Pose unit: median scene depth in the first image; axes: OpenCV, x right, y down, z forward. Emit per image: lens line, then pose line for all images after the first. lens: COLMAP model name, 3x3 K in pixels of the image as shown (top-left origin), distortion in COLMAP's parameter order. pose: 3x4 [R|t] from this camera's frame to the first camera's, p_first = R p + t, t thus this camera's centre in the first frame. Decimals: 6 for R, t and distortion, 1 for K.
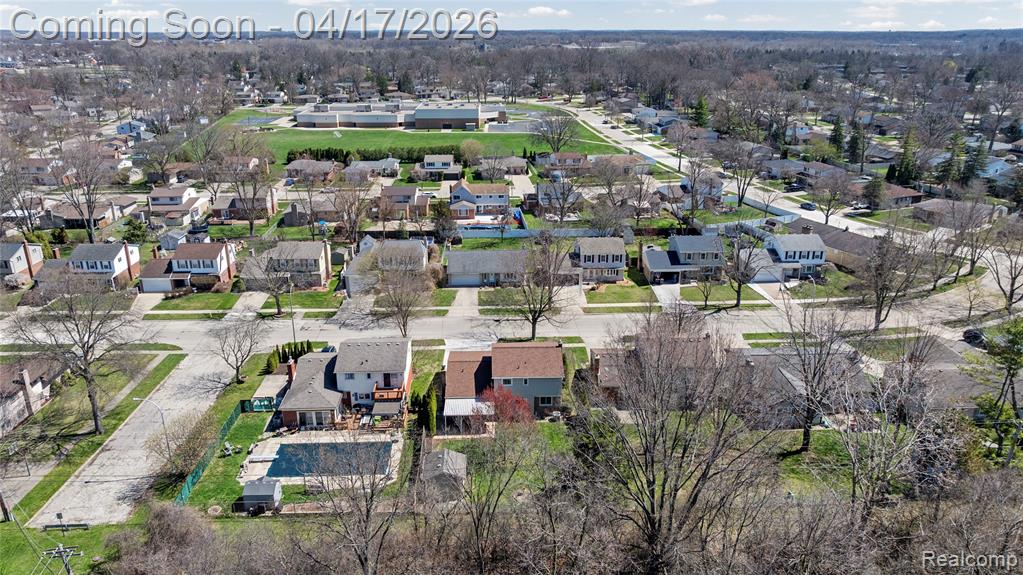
lens RADIAL K [[720.8, 0, 508.2], [0, 720.8, 287.9], [0, 0, 1]] dist [-0.025533, 0.019106]
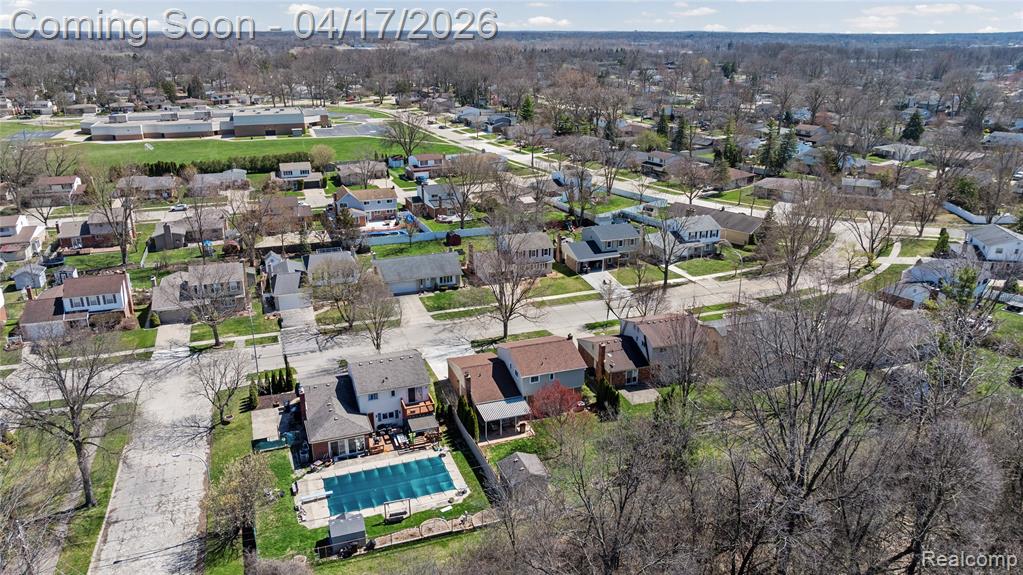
lens RADIAL K [[720.8, 0, 508.2], [0, 720.8, 287.9], [0, 0, 1]] dist [-0.025533, 0.019106]
pose [[0.951615, -0.100720, 0.290317, -0.158172], [0.101009, 0.994787, 0.014029, -0.007507], [-0.290217, 0.015974, 0.956828, 0.020848]]
